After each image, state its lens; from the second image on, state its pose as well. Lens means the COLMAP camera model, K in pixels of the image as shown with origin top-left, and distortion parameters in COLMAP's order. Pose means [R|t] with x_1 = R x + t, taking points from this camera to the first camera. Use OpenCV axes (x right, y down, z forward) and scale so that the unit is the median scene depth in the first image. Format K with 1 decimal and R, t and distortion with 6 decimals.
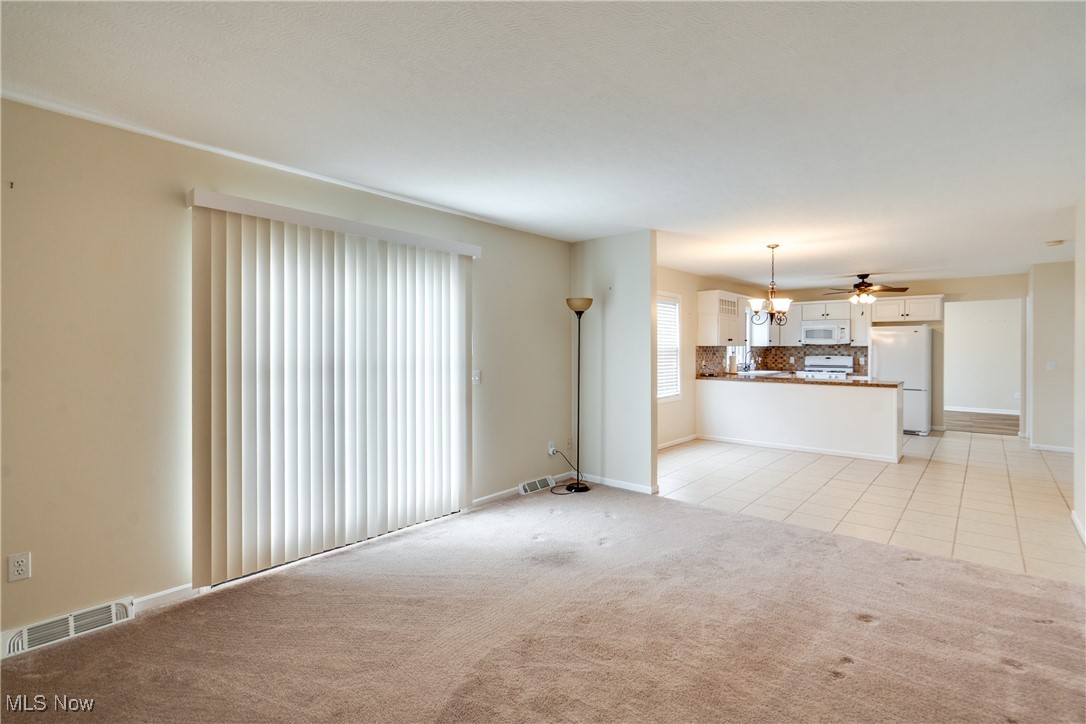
lens RADIAL K [[504.2, 0, 543.3], [0, 504.2, 356.1], [0, 0, 1]] dist [0.000706, 0.000365]
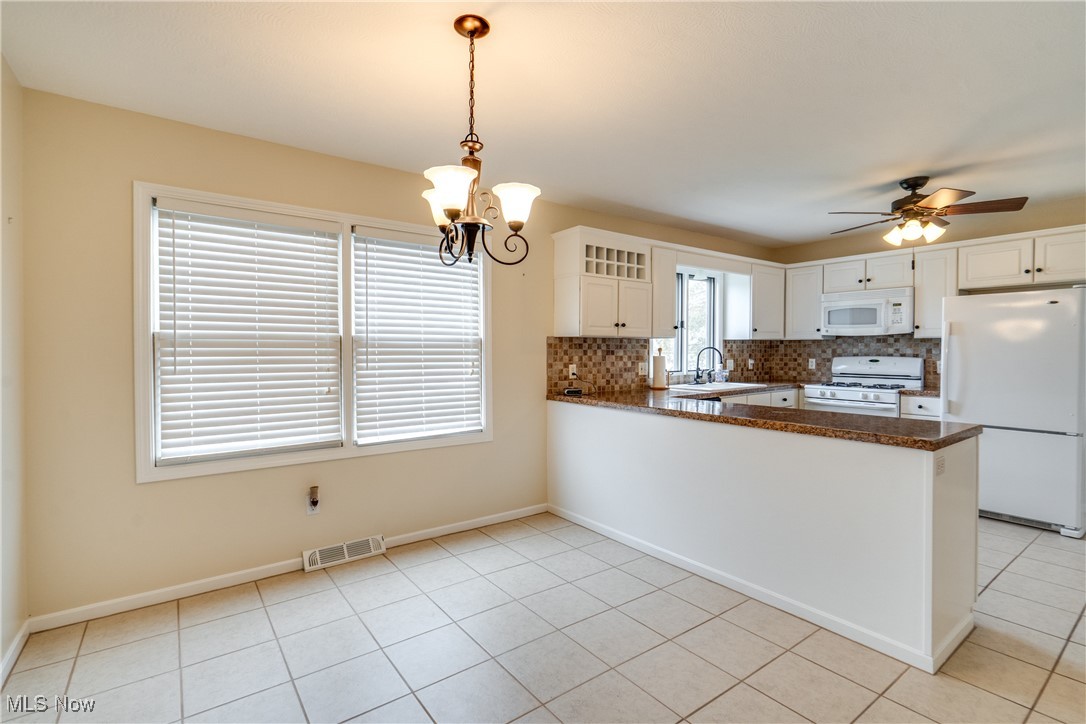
lens RADIAL K [[504.2, 0, 539.4], [0, 504.2, 354.2], [0, 0, 1]] dist [0.000706, 0.000365]
pose [[0.974926, 0.001035, -0.222527, 0.349754], [-0.002910, 0.999963, -0.008101, 0.002291], [0.222511, 0.008545, 0.974893, 0.411156]]
